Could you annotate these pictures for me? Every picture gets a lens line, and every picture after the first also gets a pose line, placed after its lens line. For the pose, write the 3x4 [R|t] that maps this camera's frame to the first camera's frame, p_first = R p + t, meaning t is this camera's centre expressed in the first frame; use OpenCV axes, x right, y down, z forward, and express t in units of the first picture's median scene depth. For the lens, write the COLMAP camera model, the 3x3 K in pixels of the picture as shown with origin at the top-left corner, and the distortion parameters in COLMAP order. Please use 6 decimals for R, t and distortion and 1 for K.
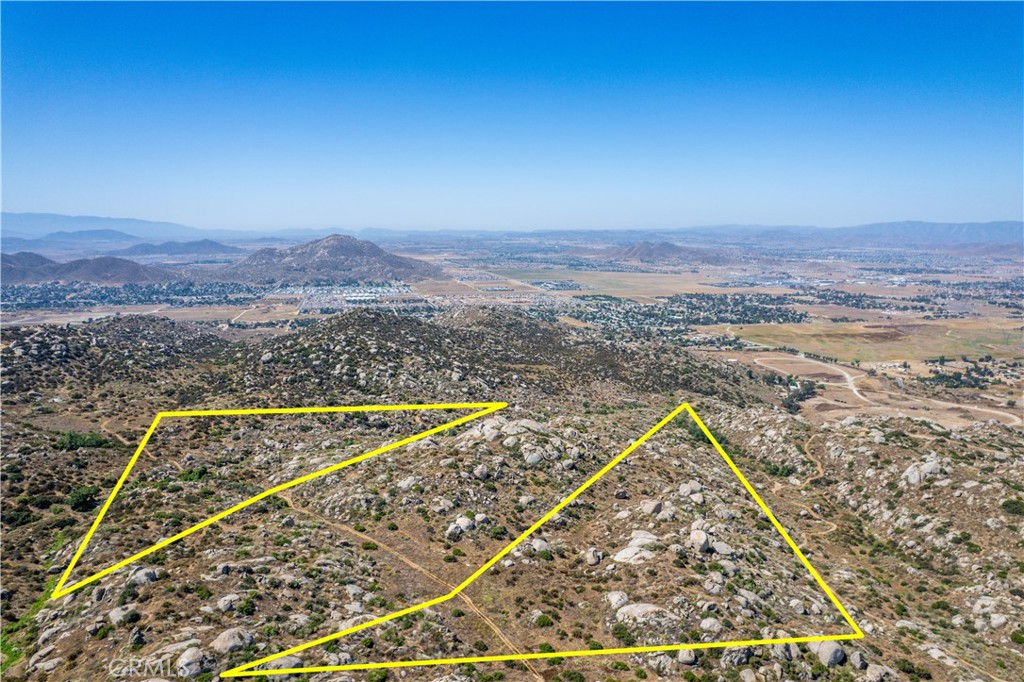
lens RADIAL K [[652.5, 0, 514.7], [0, 652.5, 346.3], [0, 0, 1]] dist [-0.077238, 0.071186]
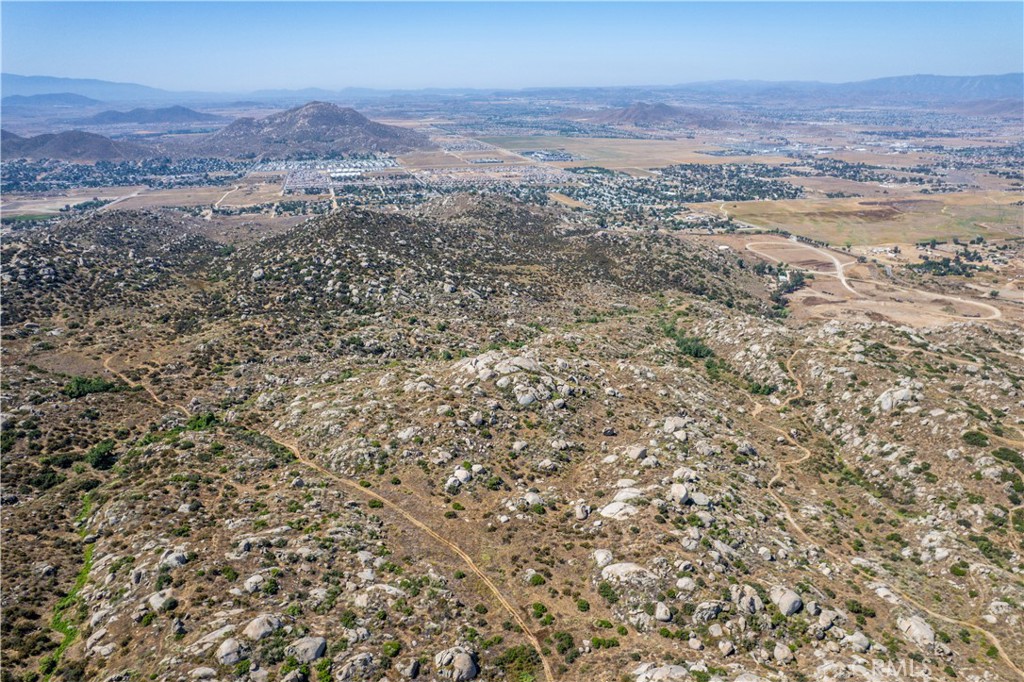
lens RADIAL K [[652.5, 0, 514.7], [0, 652.5, 346.3], [0, 0, 1]] dist [-0.077238, 0.071186]
pose [[0.999812, -0.015661, 0.011405, 0.000108], [0.013051, 0.979527, 0.200887, -0.119902], [-0.014317, -0.200701, 0.979548, -0.009163]]
